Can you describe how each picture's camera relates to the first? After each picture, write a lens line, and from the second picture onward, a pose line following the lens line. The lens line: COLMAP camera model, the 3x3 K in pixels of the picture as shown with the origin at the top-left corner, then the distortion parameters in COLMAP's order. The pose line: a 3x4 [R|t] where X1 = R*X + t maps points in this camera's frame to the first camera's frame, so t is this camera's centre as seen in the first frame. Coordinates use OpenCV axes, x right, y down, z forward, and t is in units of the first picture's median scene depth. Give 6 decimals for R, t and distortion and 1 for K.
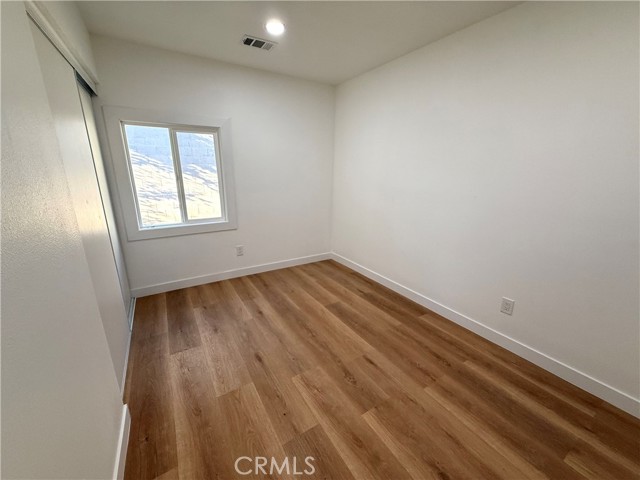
lens RADIAL K [[254.4, 0, 319.1], [0, 254.4, 240.1], [0, 0, 1]] dist [0.001180, -0.000008]
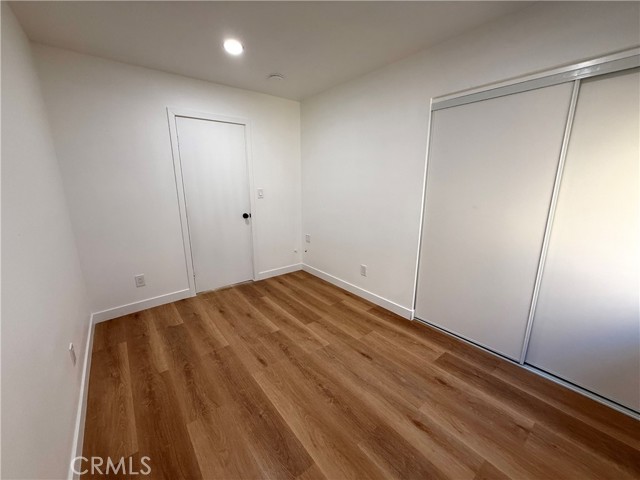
lens RADIAL K [[254.9, 0, 320.0], [0, 254.9, 240.0], [0, 0, 1]] dist [0.000072, -0.000111]
pose [[-0.991781, 0.017670, -0.126718, 0.074162], [-0.045589, 0.876603, 0.479050, -0.419851], [0.119546, 0.480890, -0.868593, 1.473703]]
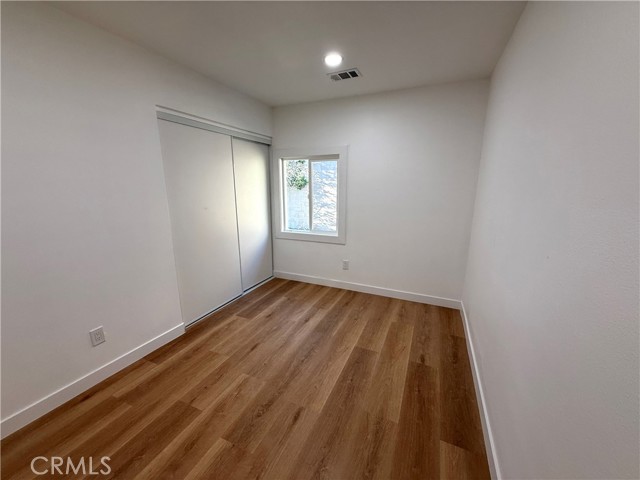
lens RADIAL K [[254.4, 0, 319.1], [0, 254.4, 240.1], [0, 0, 1]] dist [0.001180, -0.000008]
pose [[0.560289, 0.163514, -0.811997, 0.717222], [-0.216404, 0.975169, 0.047050, -0.129182], [0.799528, 0.149358, 0.581762, 0.415425]]
